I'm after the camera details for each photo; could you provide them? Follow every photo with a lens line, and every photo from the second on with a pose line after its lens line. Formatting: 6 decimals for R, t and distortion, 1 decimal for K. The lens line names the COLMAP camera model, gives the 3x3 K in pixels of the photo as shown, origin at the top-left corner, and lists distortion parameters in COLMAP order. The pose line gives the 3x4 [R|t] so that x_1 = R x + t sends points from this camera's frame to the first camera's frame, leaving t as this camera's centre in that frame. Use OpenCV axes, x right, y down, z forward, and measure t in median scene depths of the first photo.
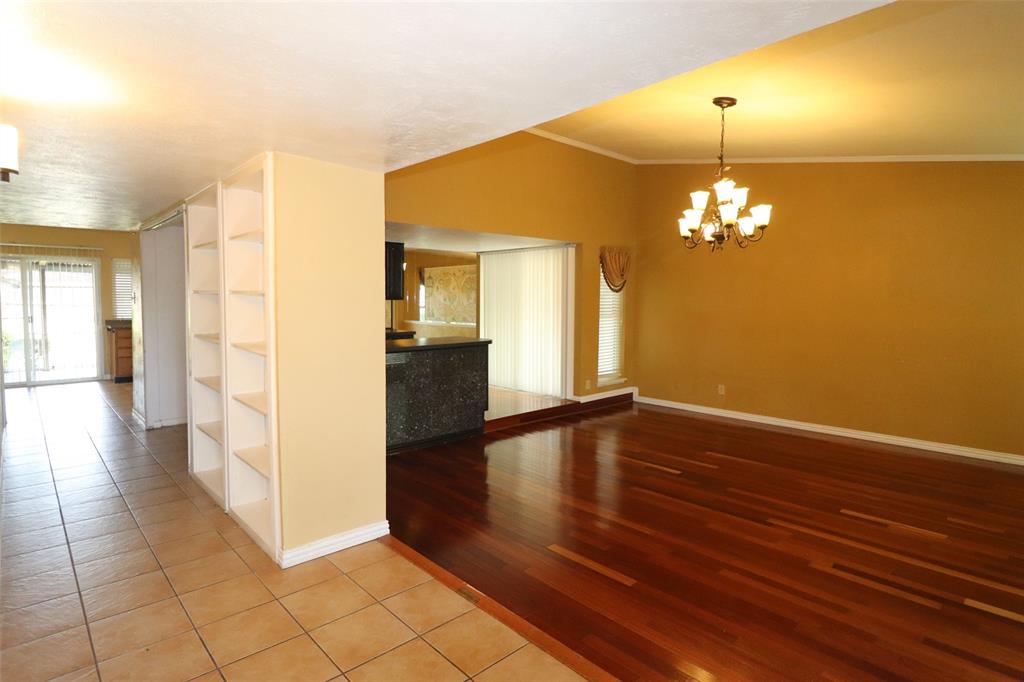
lens RADIAL K [[530.7, 0, 510.0], [0, 530.7, 329.9], [0, 0, 1]] dist [0.000119, -0.000002]
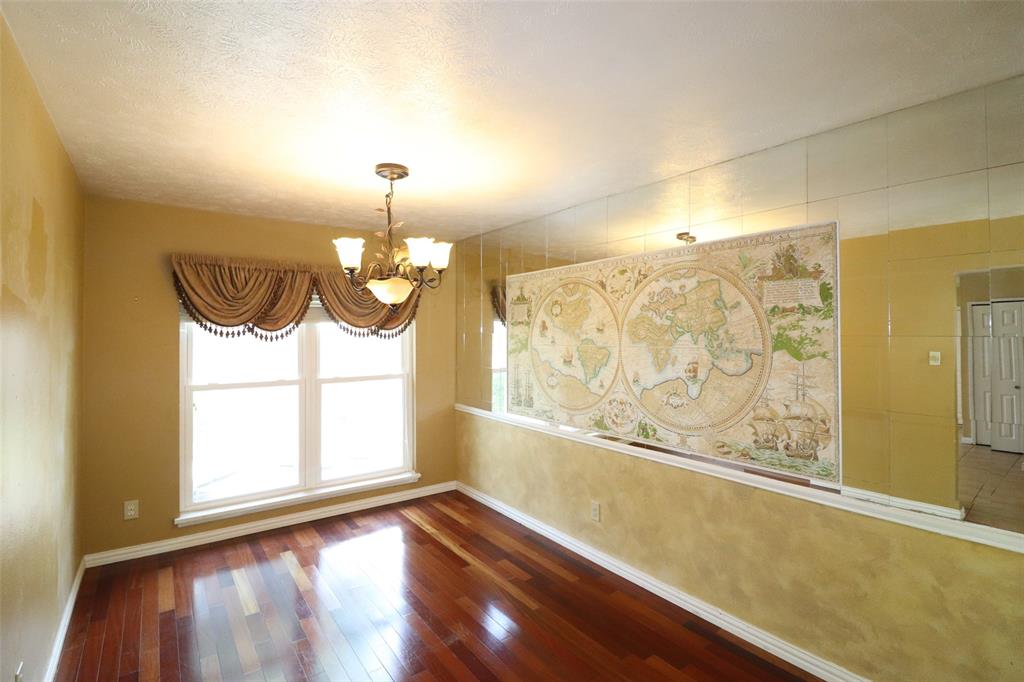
lens RADIAL K [[477.2, 0, 514.2], [0, 477.2, 329.6], [0, 0, 1]] dist [0.008908, -0.018930]
pose [[0.993894, -0.009915, -0.109892, -0.181002], [0.001821, 0.997292, -0.073515, -0.080503], [0.110323, 0.072866, 0.991221, 1.016314]]
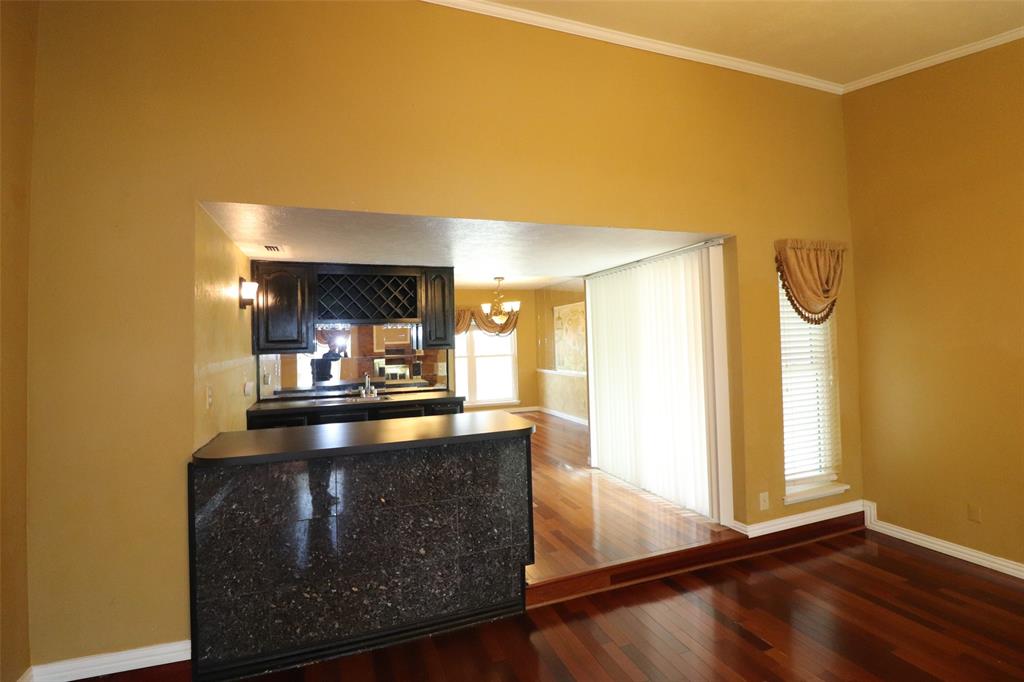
lens RADIAL K [[477.2, 0, 514.2], [0, 477.2, 329.6], [0, 0, 1]] dist [0.008908, -0.018930]
pose [[0.926014, -0.042578, -0.375081, 0.096962], [0.011414, 0.996322, -0.084920, -0.026717], [0.377318, 0.074356, 0.923094, 0.431144]]
